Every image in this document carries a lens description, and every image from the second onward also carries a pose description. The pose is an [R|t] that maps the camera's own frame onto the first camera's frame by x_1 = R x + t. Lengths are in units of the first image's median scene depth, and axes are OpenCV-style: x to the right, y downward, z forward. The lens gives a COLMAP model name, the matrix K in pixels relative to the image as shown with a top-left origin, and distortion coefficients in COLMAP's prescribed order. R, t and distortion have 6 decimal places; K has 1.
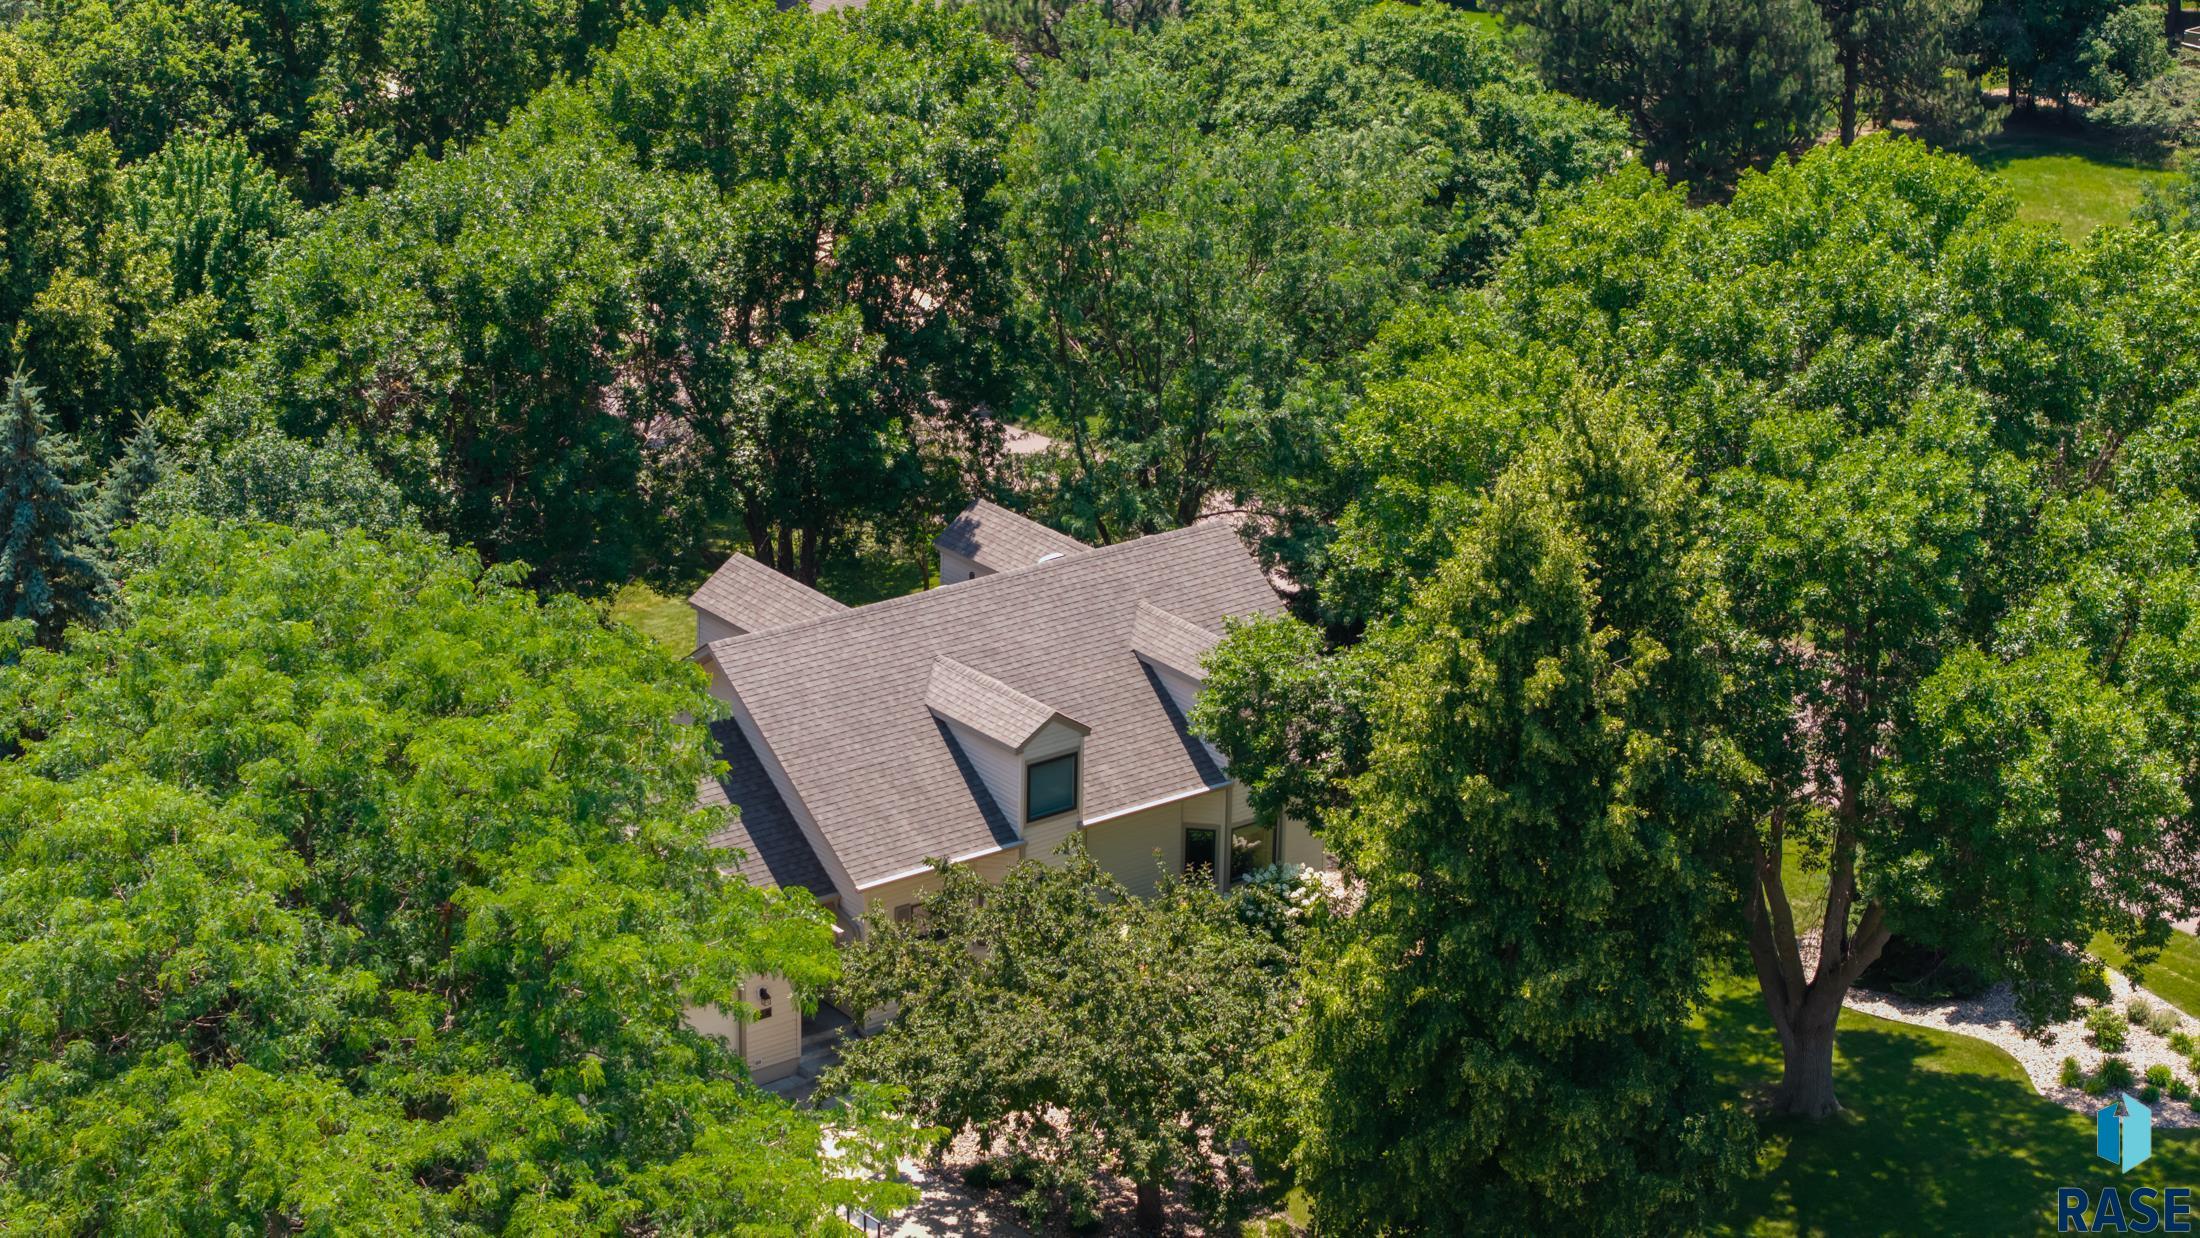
lens RADIAL K [[4416.7, 0, 1100.9], [0, 4416.7, 612.7], [0, 0, 1]] dist [-0.281494, 0.000000]
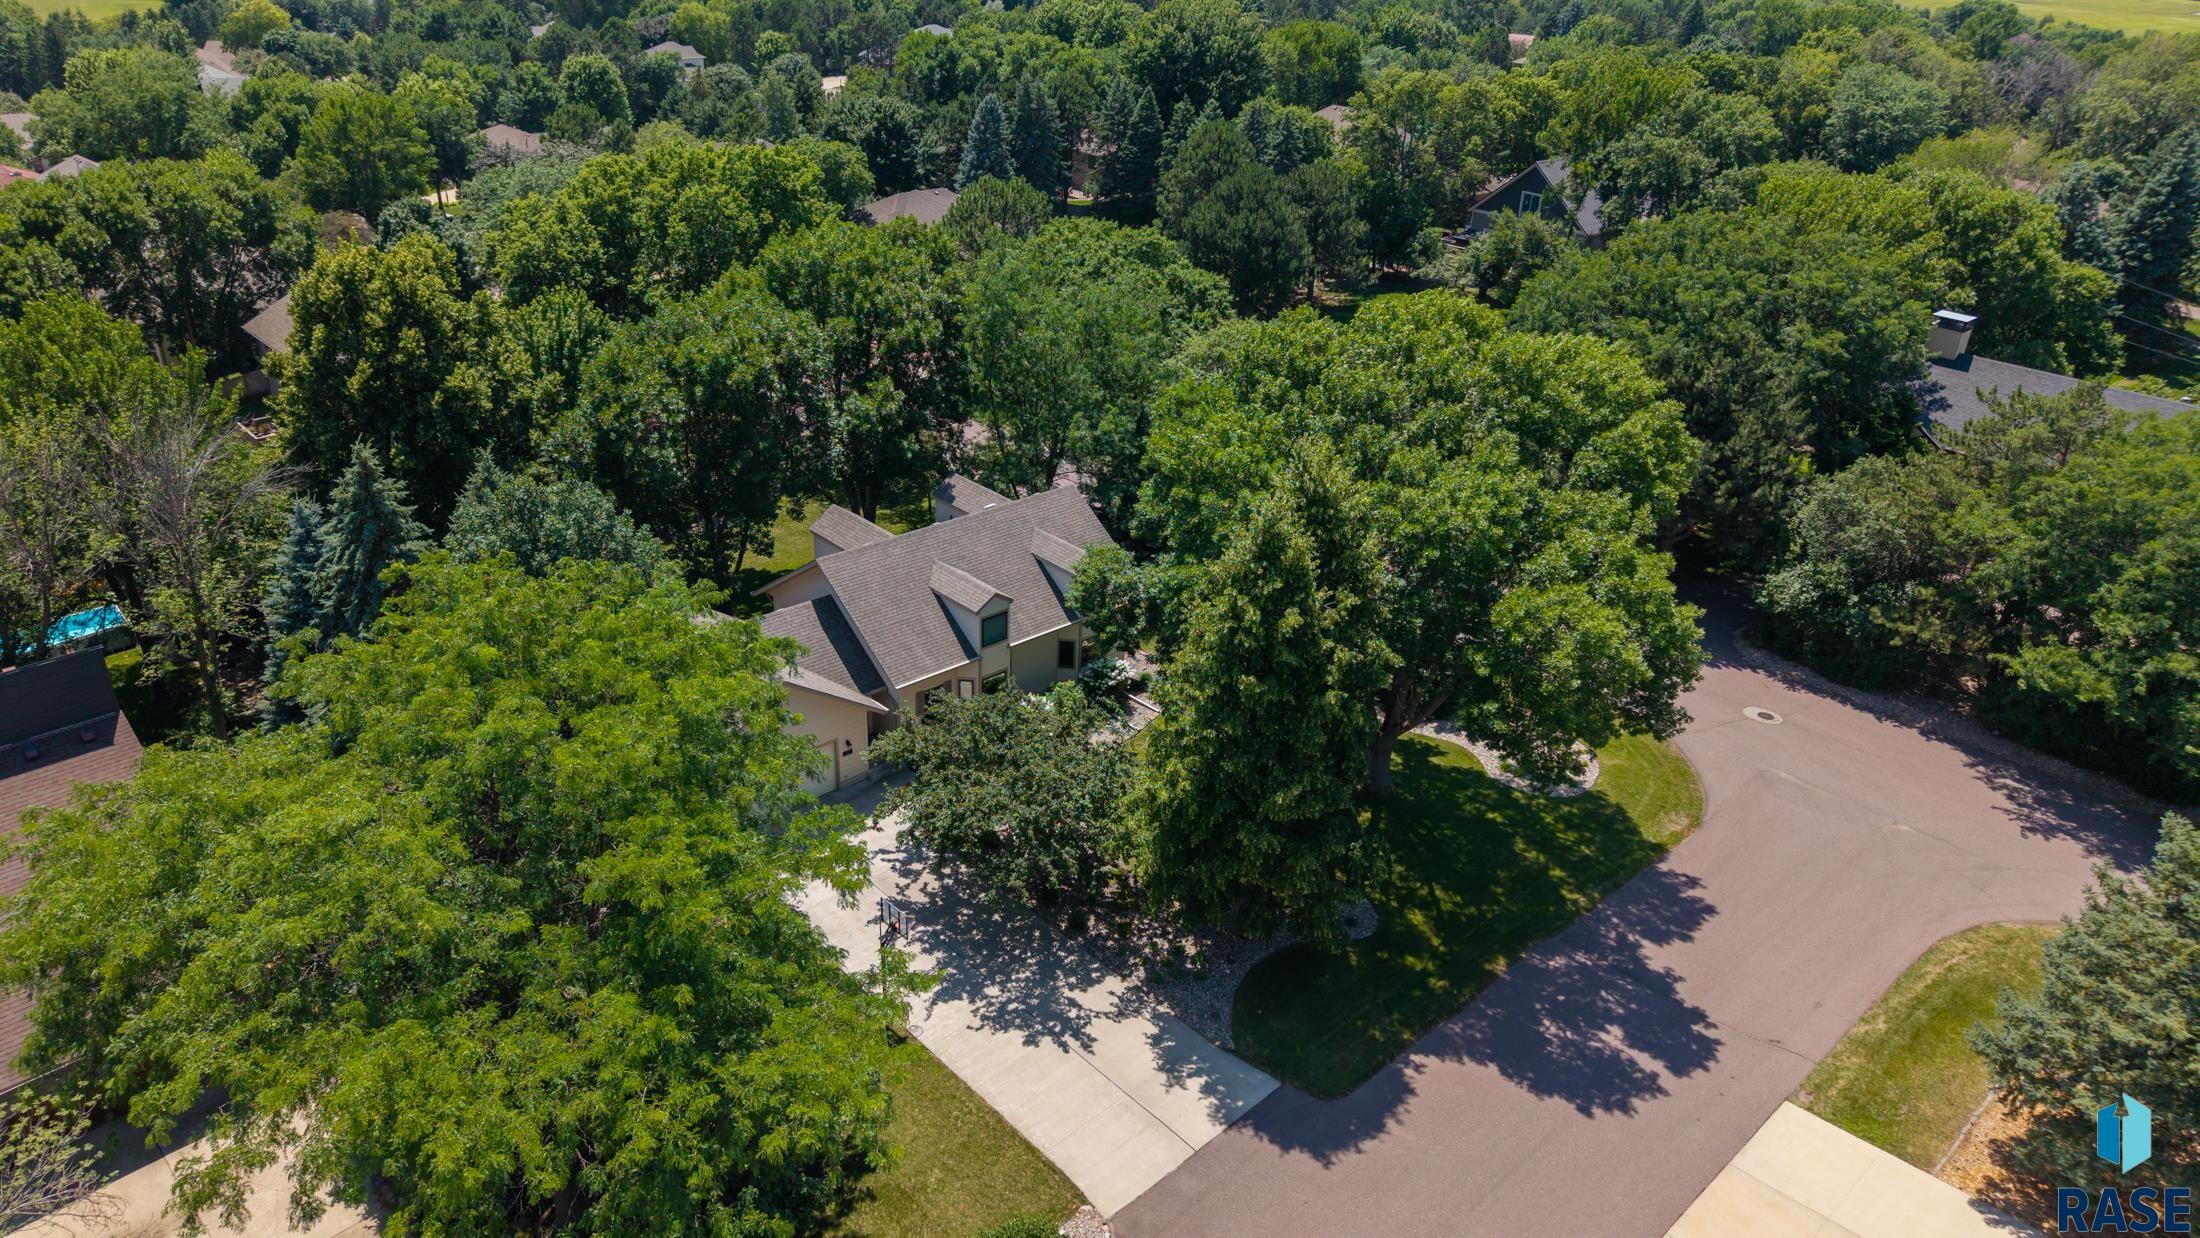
lens RADIAL K [[1459.5, 0, 1091.9], [0, 1459.5, 632.2], [0, 0, 1]] dist [0.013841, -0.021568]
pose [[0.997631, -0.019271, 0.066034, -0.010544], [0.010864, 0.992047, 0.125395, -0.041445], [-0.067926, -0.124380, 0.989907, 0.355166]]
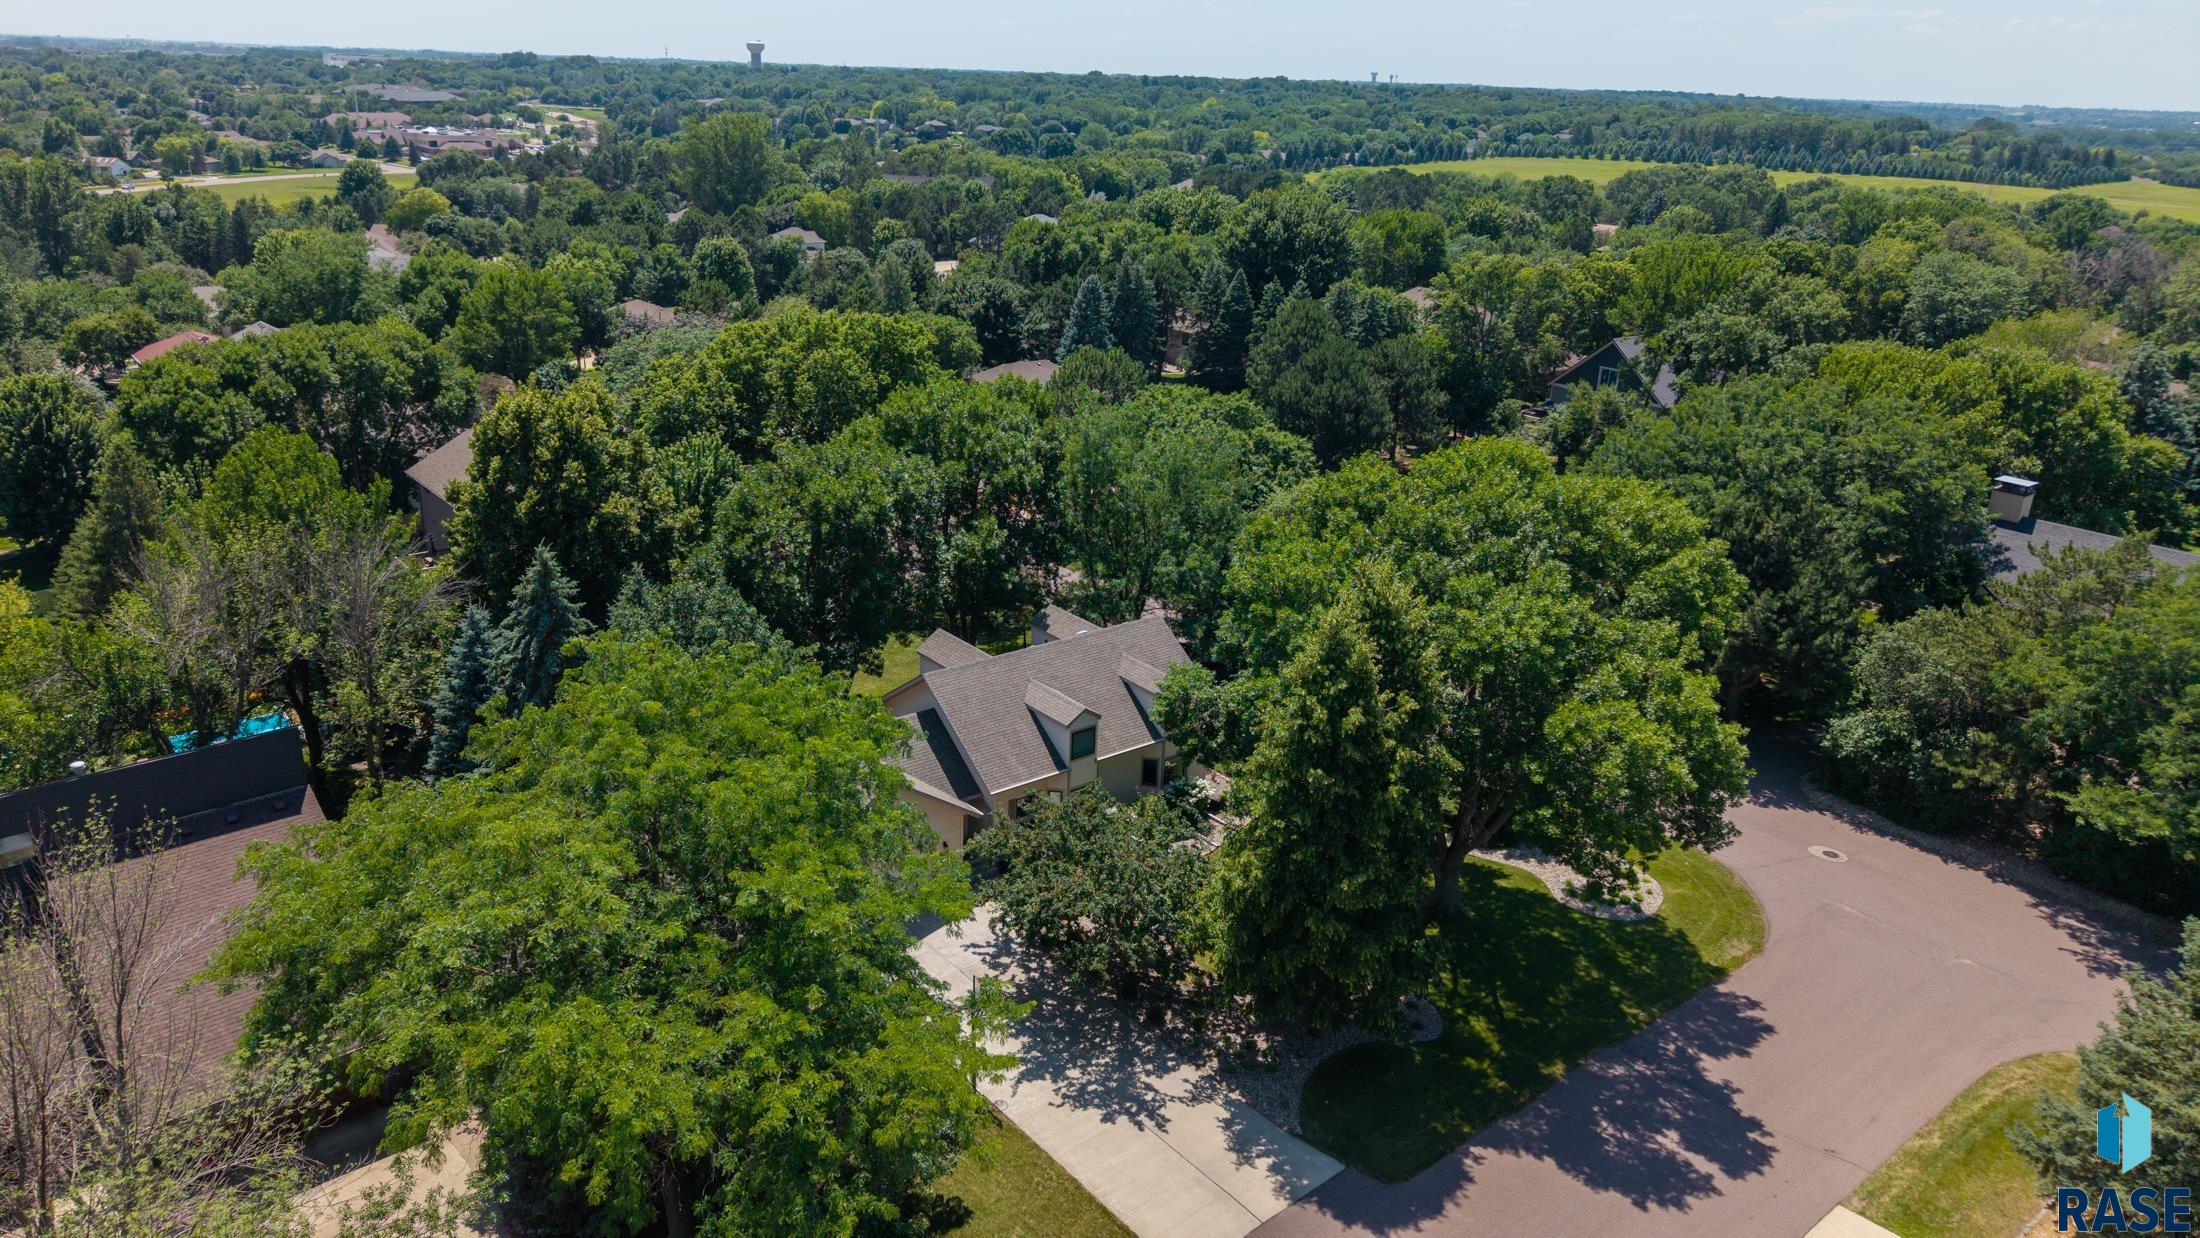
lens RADIAL K [[1459.5, 0, 1091.1], [0, 1459.5, 632.0], [0, 0, 1]] dist [0.013841, -0.021568]
pose [[0.999930, 0.009591, 0.006983, -0.013048], [-0.009657, 0.999909, 0.009409, -0.021442], [-0.006892, -0.009476, 0.999931, 0.301843]]
